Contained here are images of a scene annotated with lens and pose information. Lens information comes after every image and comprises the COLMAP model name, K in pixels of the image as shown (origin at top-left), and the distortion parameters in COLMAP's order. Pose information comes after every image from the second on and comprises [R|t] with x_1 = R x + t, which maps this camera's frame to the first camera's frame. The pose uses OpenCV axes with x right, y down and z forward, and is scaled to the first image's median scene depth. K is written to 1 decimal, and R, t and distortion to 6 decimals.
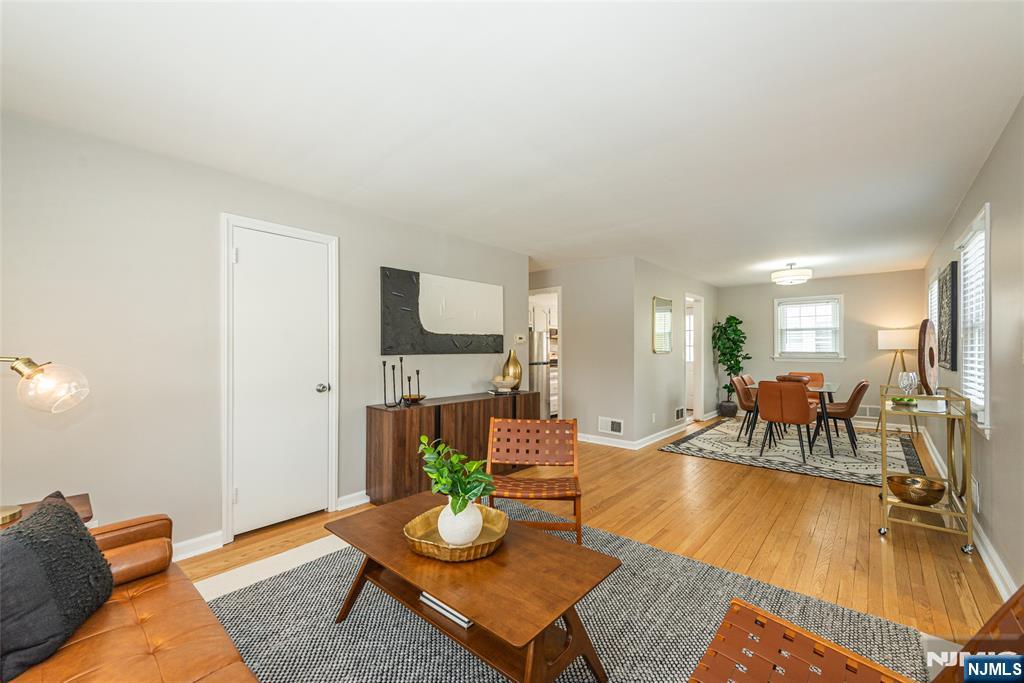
lens RADIAL K [[413.2, 0, 513.5], [0, 413.2, 350.5], [0, 0, 1]] dist [0.009487, -0.000173]
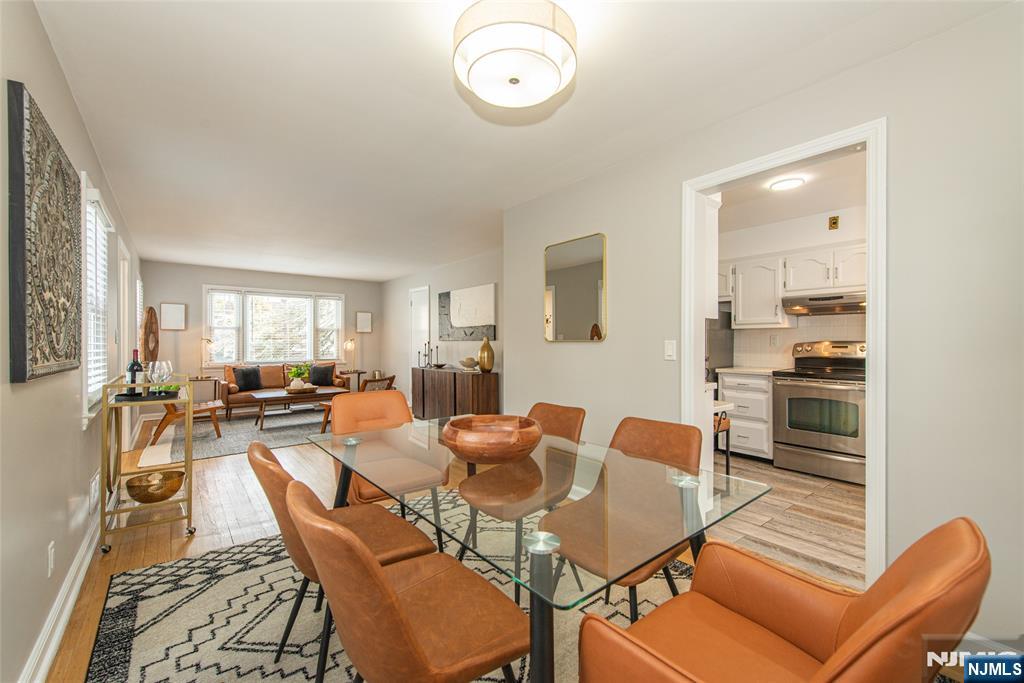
lens RADIAL K [[418.2, 0, 515.0], [0, 418.2, 342.6], [0, 0, 1]] dist [0.001629, 0.000011]
pose [[-0.172449, 0.005685, -0.985002, 1.127086], [-0.004055, 0.999971, 0.006481, 0.005257], [0.985010, 0.005112, -0.172421, 1.257576]]
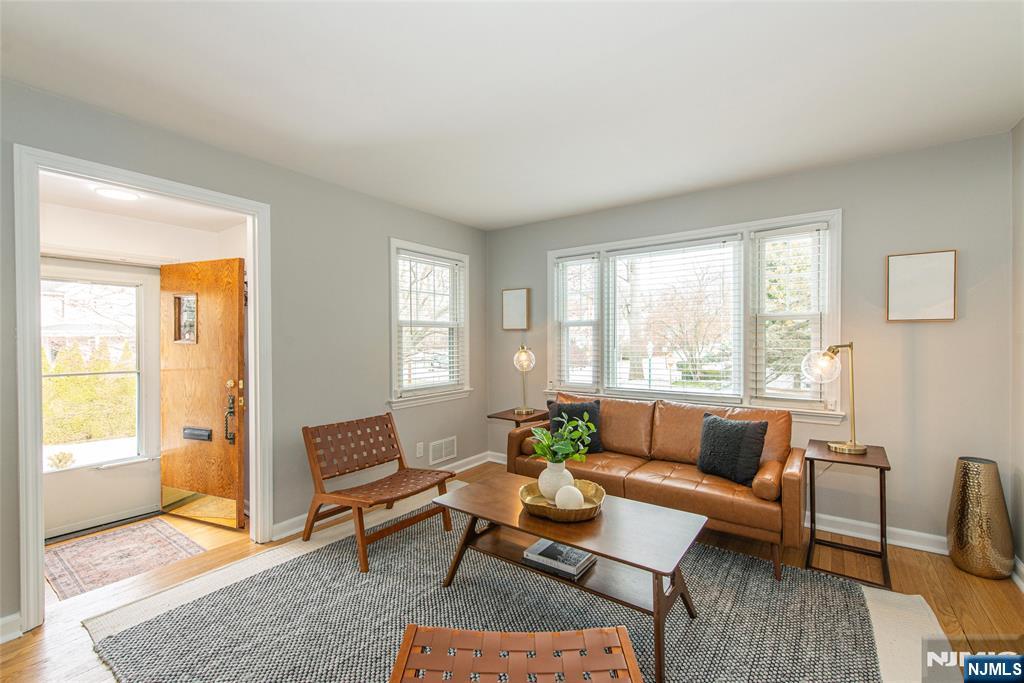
lens RADIAL K [[438.8, 0, 512.0], [0, 438.8, 341.5], [0, 0, 1]] dist [0.012060, -0.000762]
pose [[-0.995396, 0.008629, -0.095454, 0.045187], [0.007694, 0.999919, 0.010167, -0.007728], [0.095534, 0.009386, -0.995382, 0.825697]]
